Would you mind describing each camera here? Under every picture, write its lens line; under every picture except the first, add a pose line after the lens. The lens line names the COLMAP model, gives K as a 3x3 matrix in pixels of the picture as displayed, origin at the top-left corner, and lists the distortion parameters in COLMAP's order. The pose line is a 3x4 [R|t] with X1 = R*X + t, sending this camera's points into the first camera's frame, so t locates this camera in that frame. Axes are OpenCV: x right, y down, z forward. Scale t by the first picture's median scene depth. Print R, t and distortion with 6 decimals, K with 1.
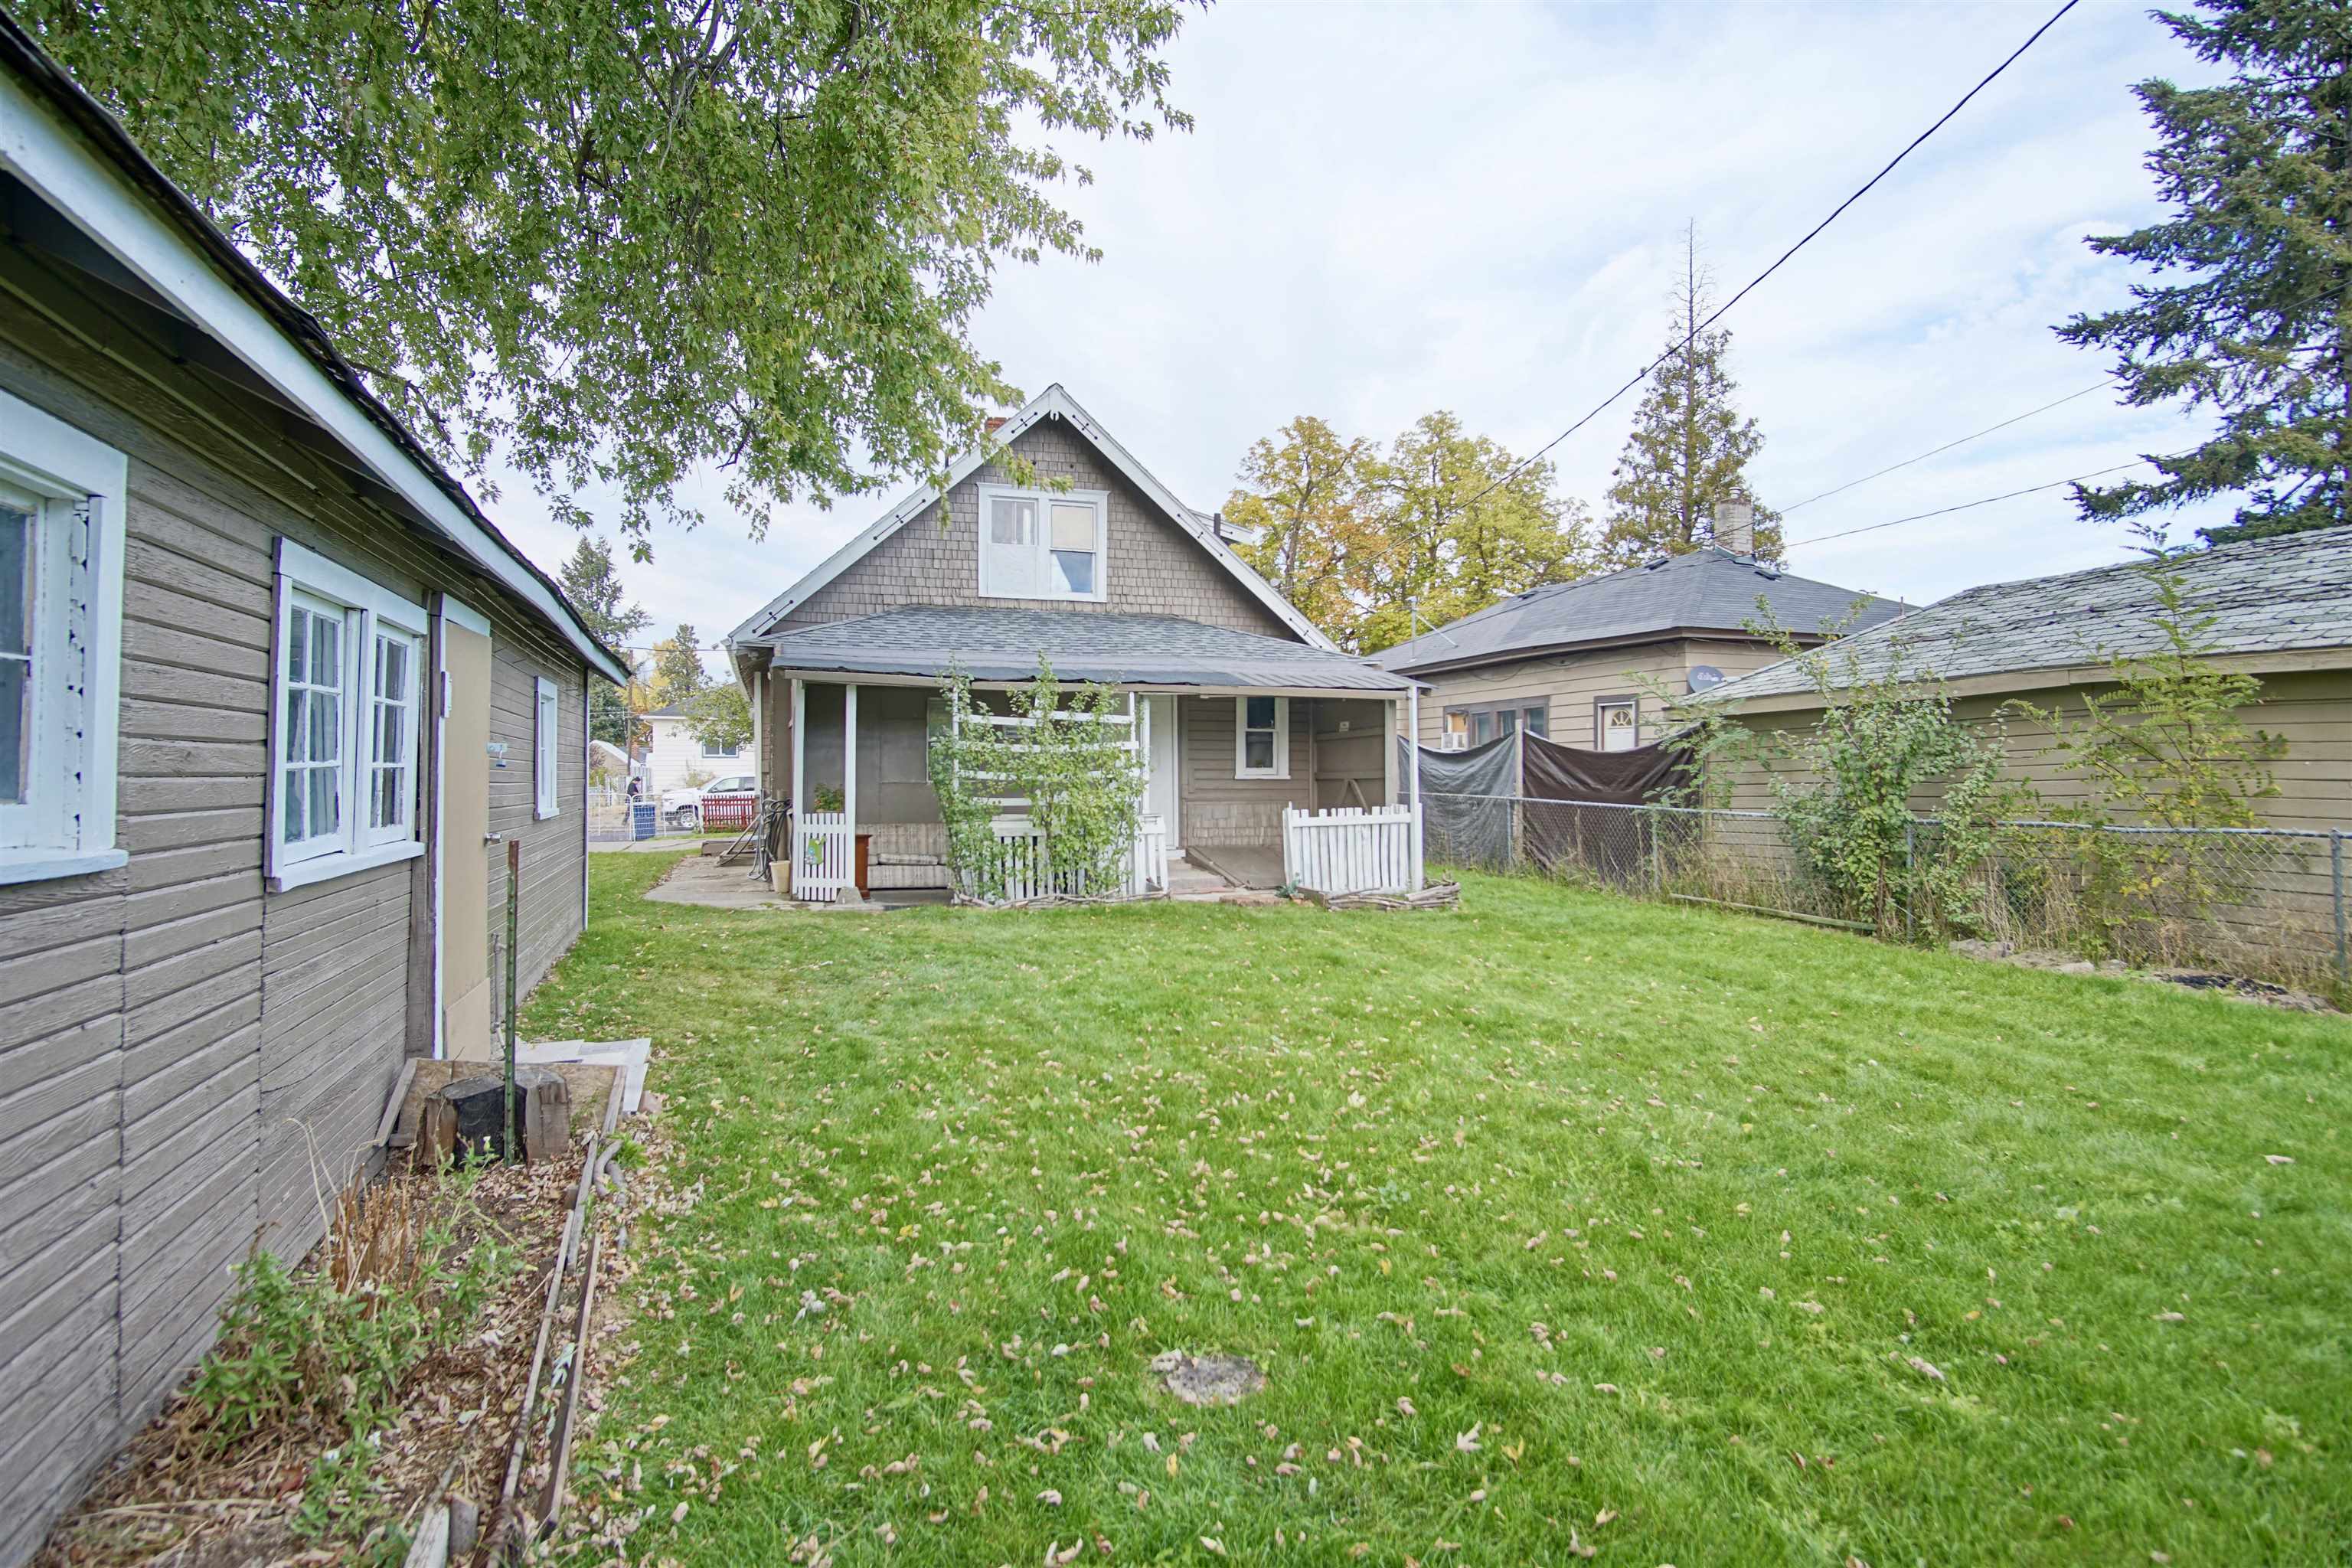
lens RADIAL K [[1273.0, 0, 1171.6], [0, 1273.0, 772.9], [0, 0, 1]] dist [-0.030171, 0.003878]
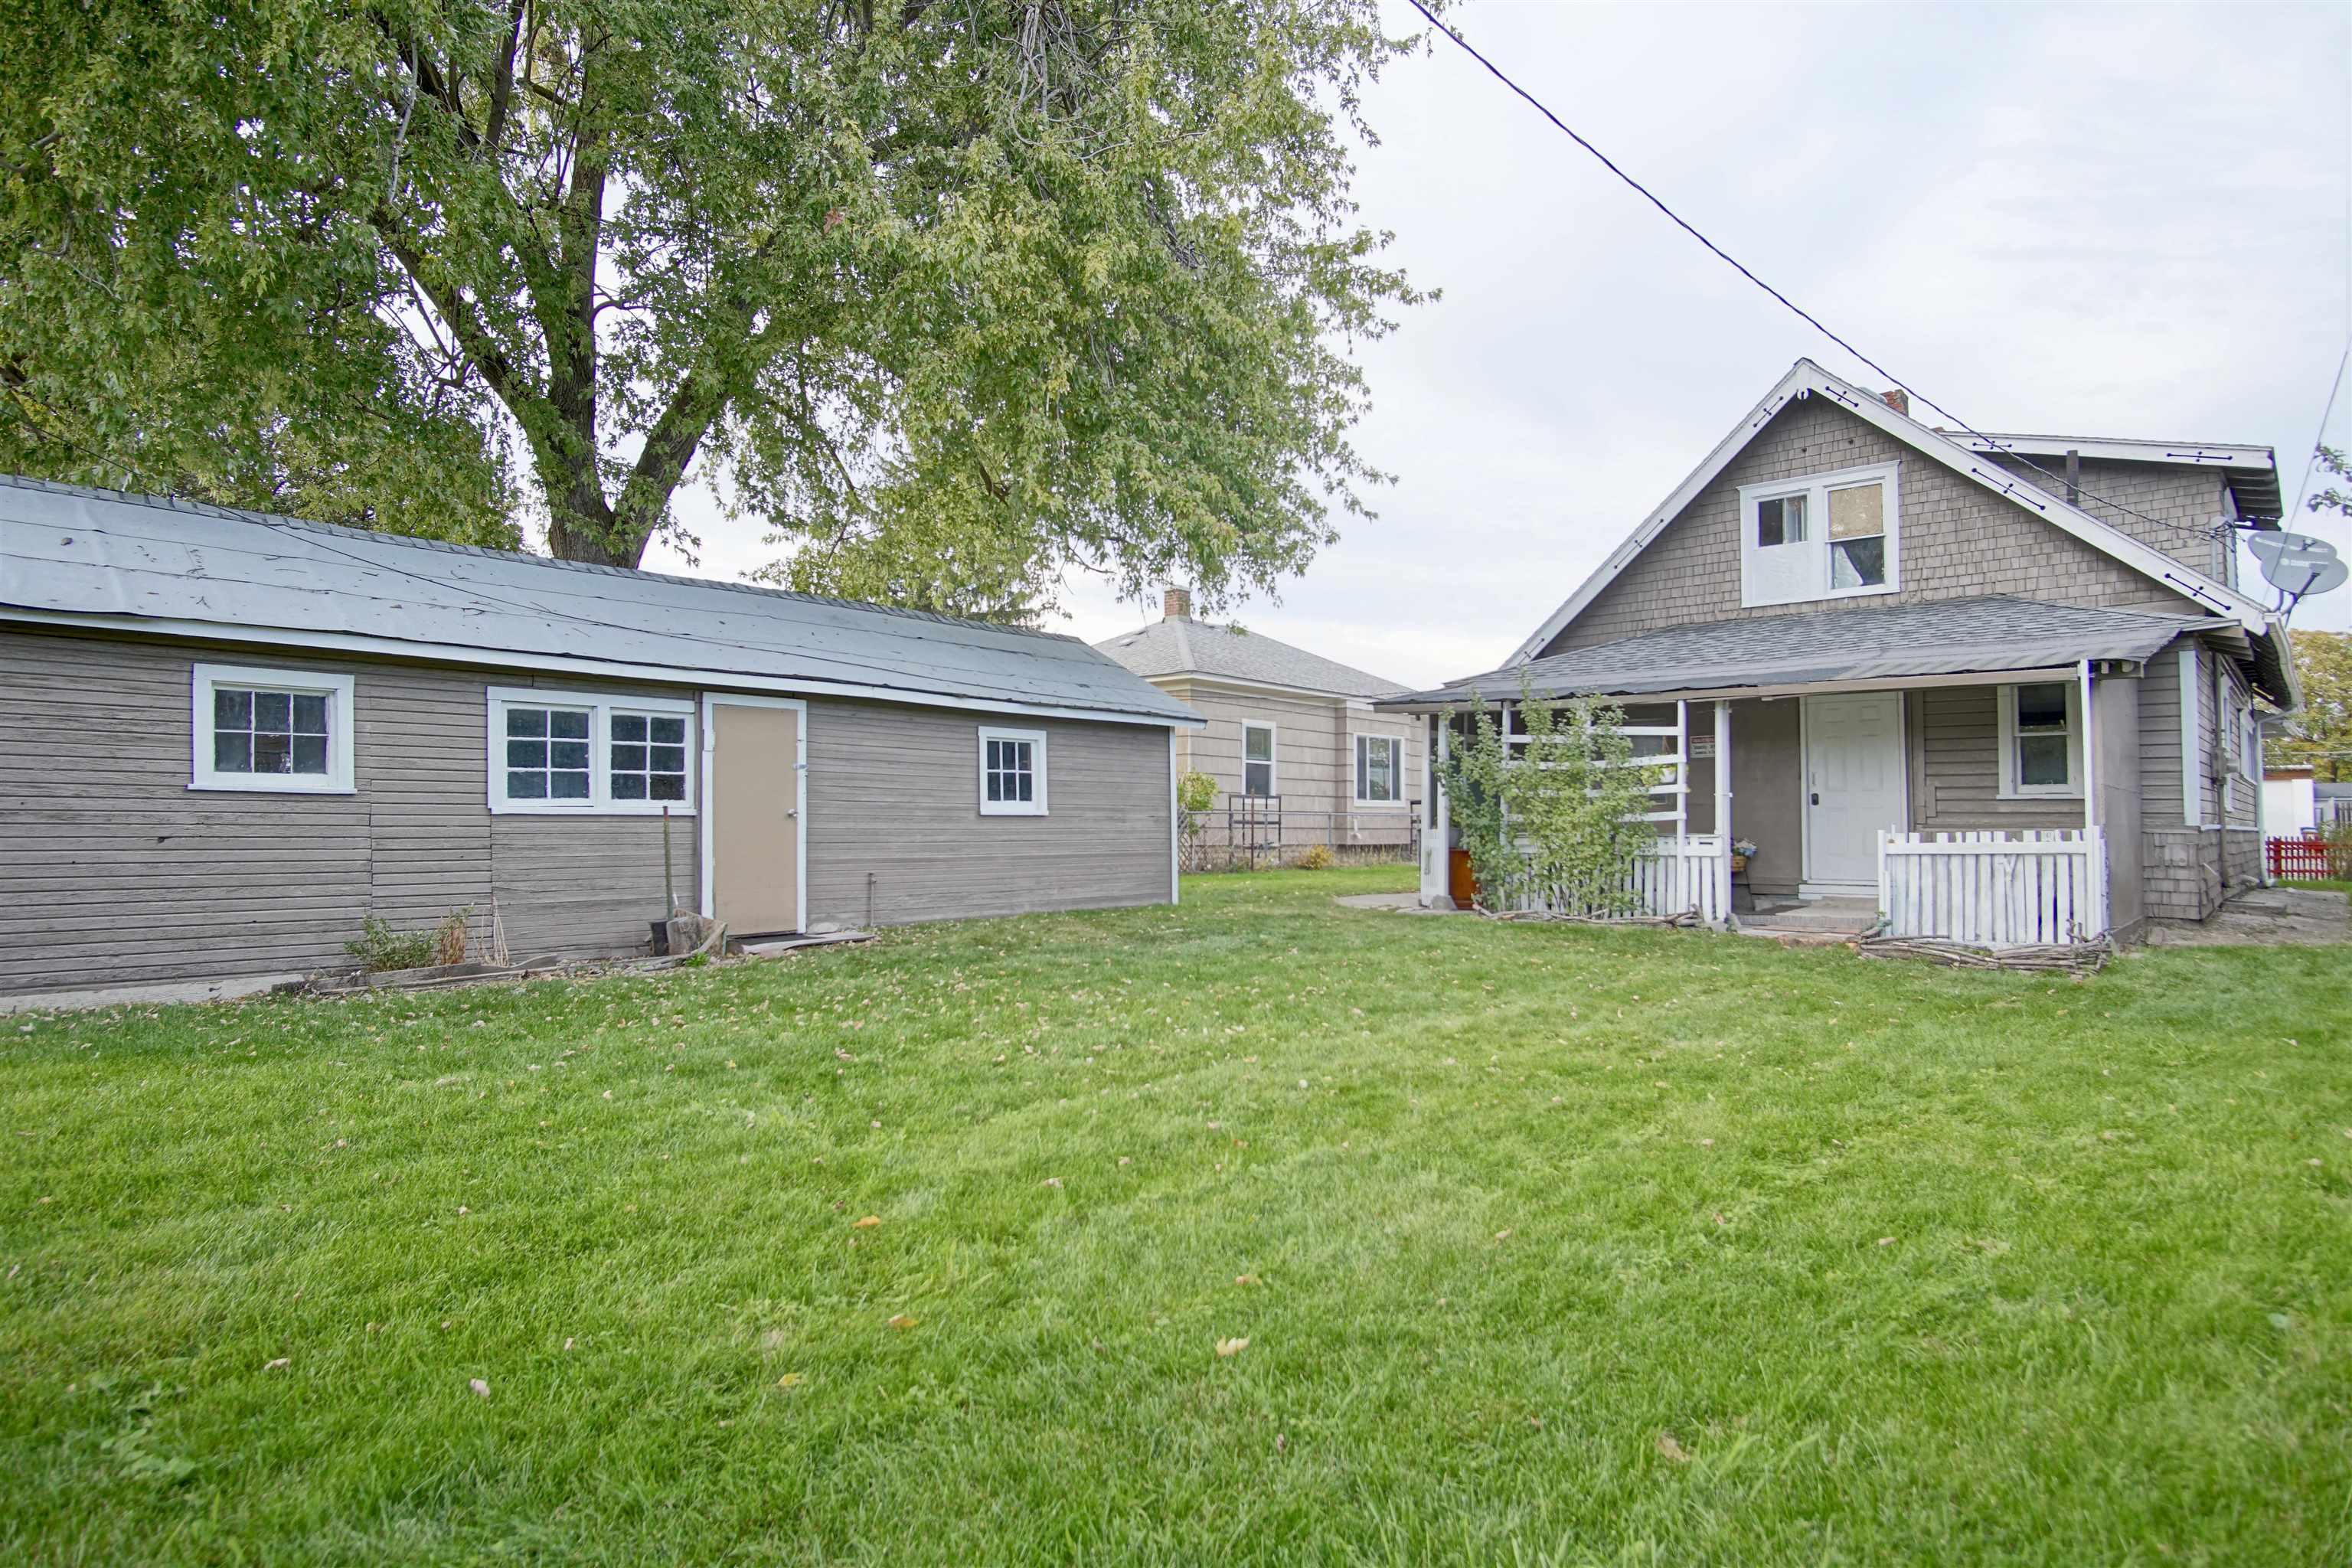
lens RADIAL K [[1273.0, 0, 1175.0], [0, 1273.0, 794.2], [0, 0, 1]] dist [-0.030171, 0.003878]
pose [[0.470179, -0.014714, -0.882449, 0.495944], [-0.005317, 0.999796, -0.019503, 0.019935], [0.882555, 0.013862, 0.470004, 0.204702]]
